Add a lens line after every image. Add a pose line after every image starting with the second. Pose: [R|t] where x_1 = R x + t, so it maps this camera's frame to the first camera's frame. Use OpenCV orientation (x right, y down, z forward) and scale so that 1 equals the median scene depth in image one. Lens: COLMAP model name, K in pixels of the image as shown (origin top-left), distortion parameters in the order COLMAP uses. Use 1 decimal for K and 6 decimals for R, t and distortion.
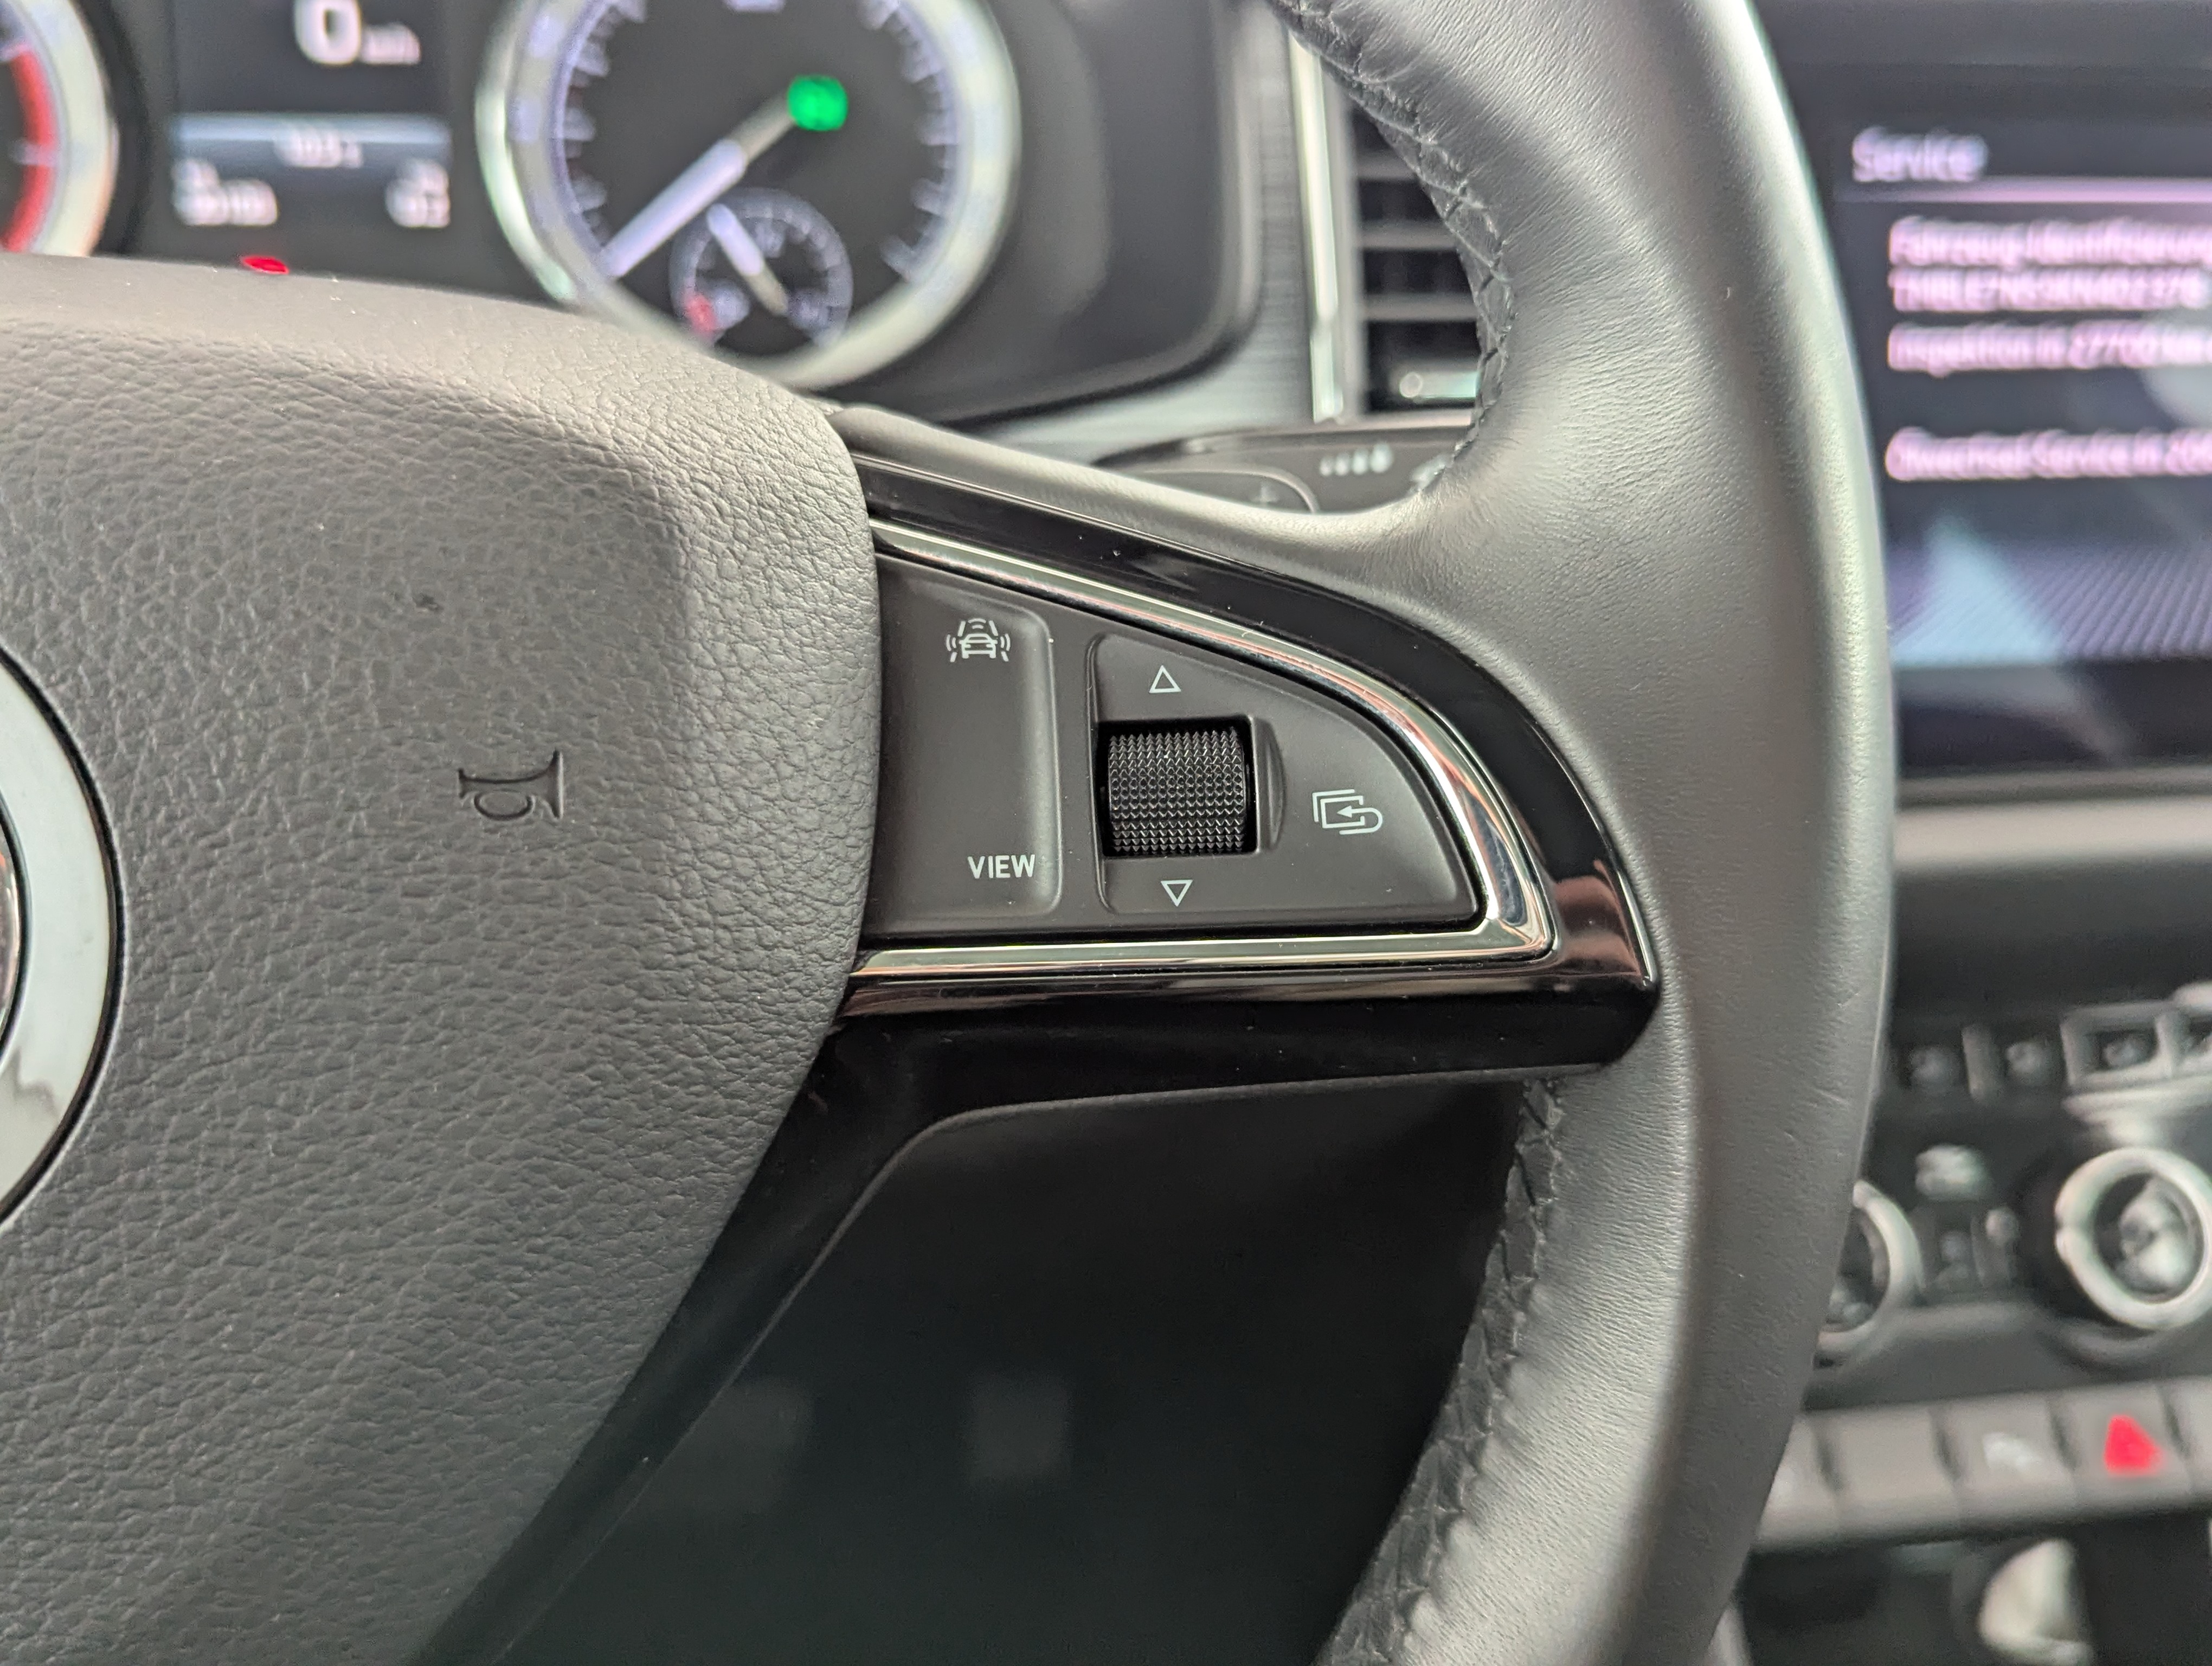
lens RADIAL K [[2162.7, 0, 1117.4], [0, 2162.7, 841.4], [0, 0, 1]] dist [0.006427, -0.003827]
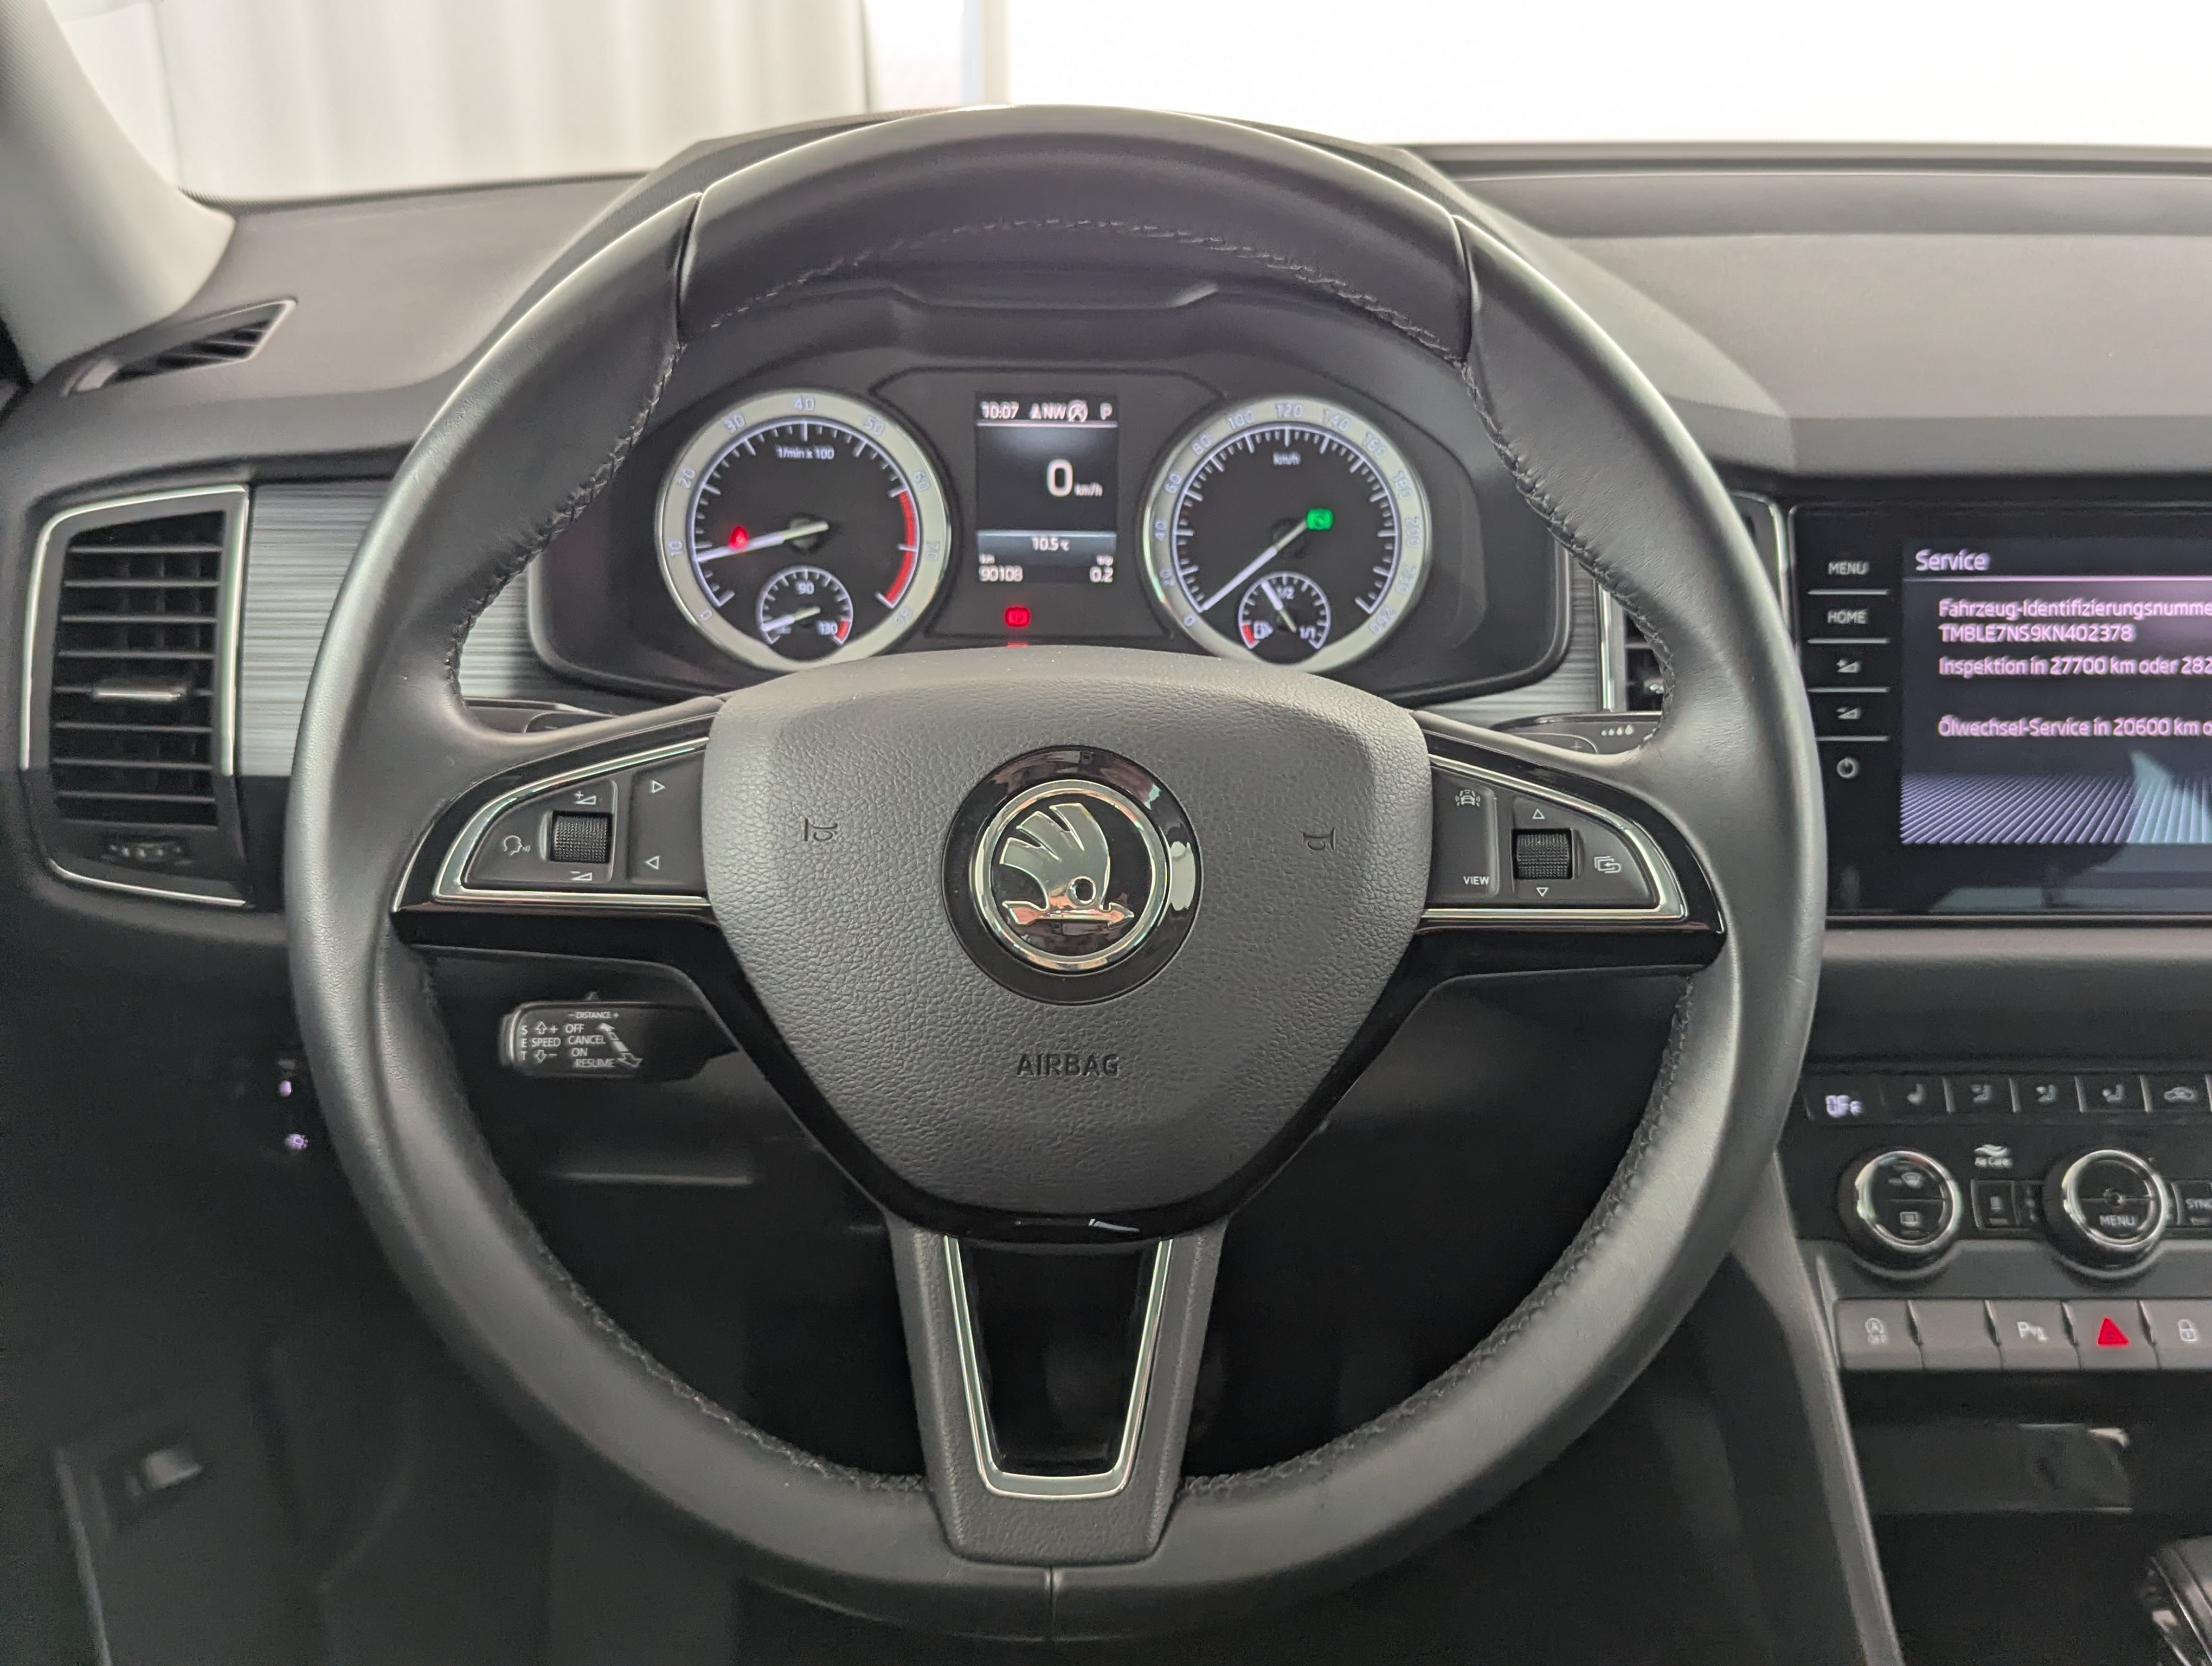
lens RADIAL K [[2086.0, 0, 1106.0], [0, 2086.0, 833.0], [0, 0, 1]] dist [0.050444, -0.021196]
pose [[0.989453, 0.026971, -0.142319, -0.101335], [-0.041665, 0.993983, -0.101299, 0.169215], [0.138731, 0.106160, 0.984624, -1.180822]]
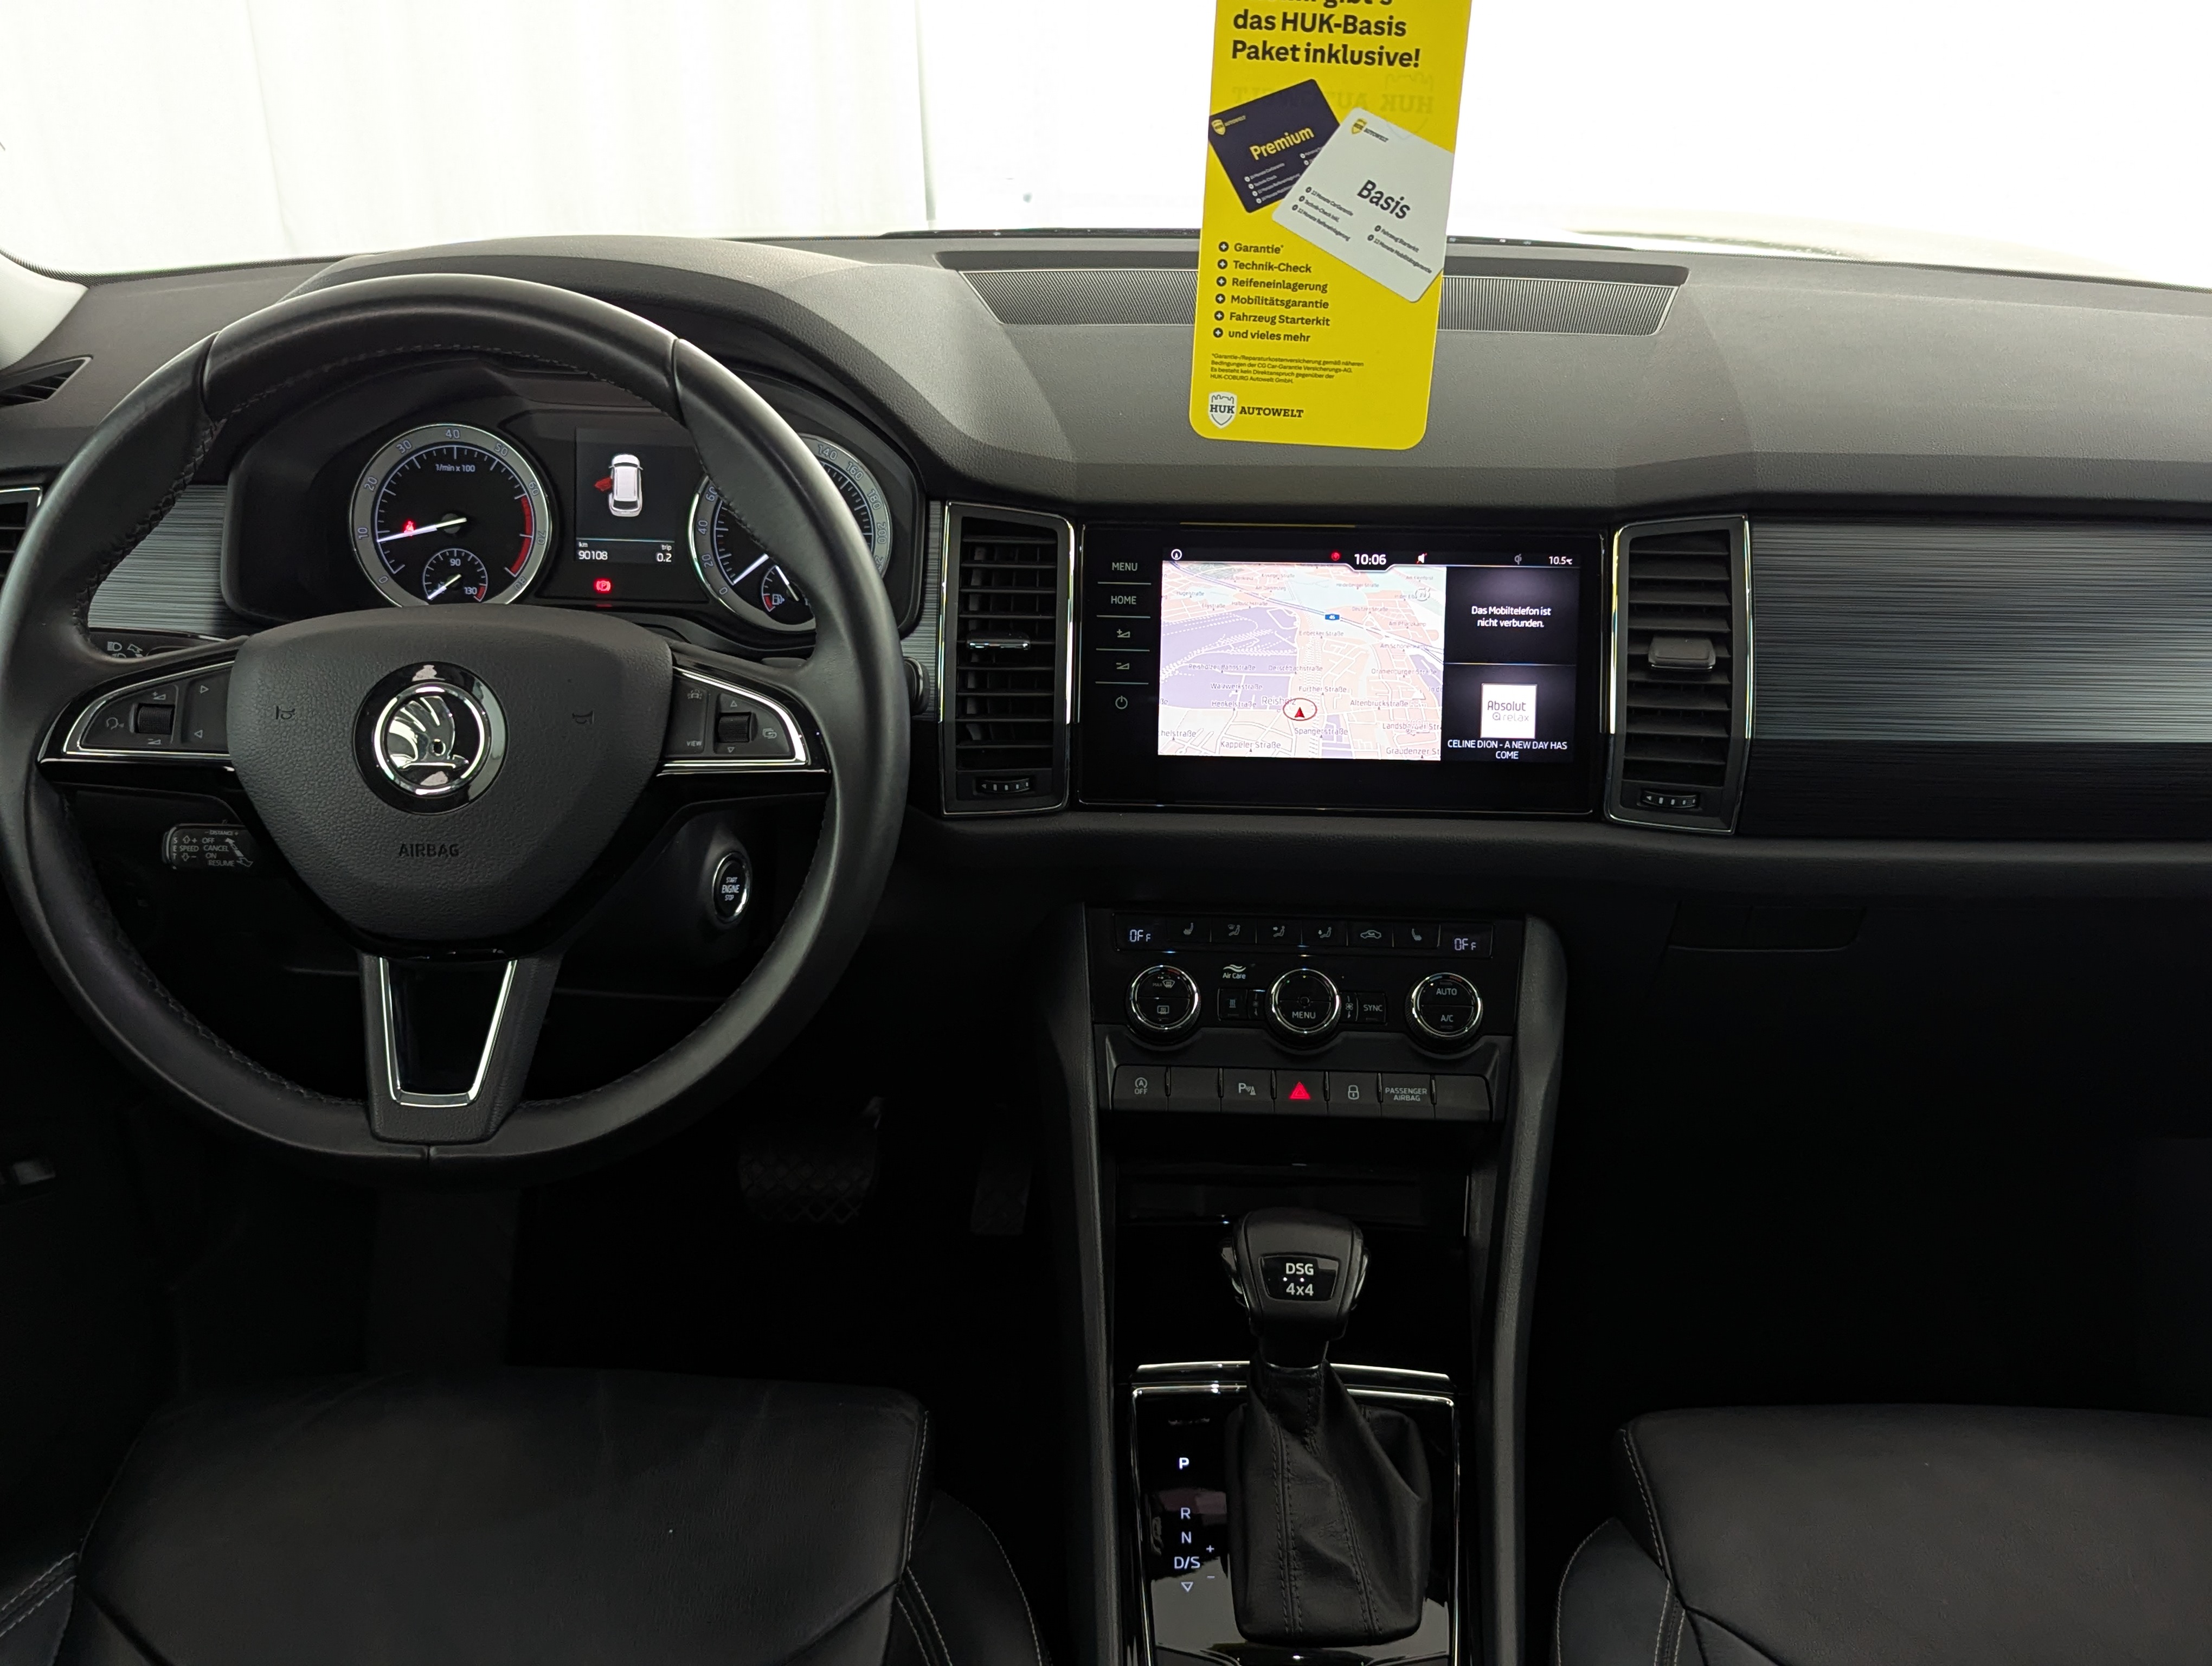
lens RADIAL K [[2092.7, 0, 1097.7], [0, 2092.7, 846.0], [0, 0, 1]] dist [0.068725, -0.007547]
pose [[0.979558, 0.056332, -0.193111, 1.165287], [-0.071527, 0.994791, -0.072632, 0.331652], [0.188013, 0.084960, 0.978485, -2.246501]]
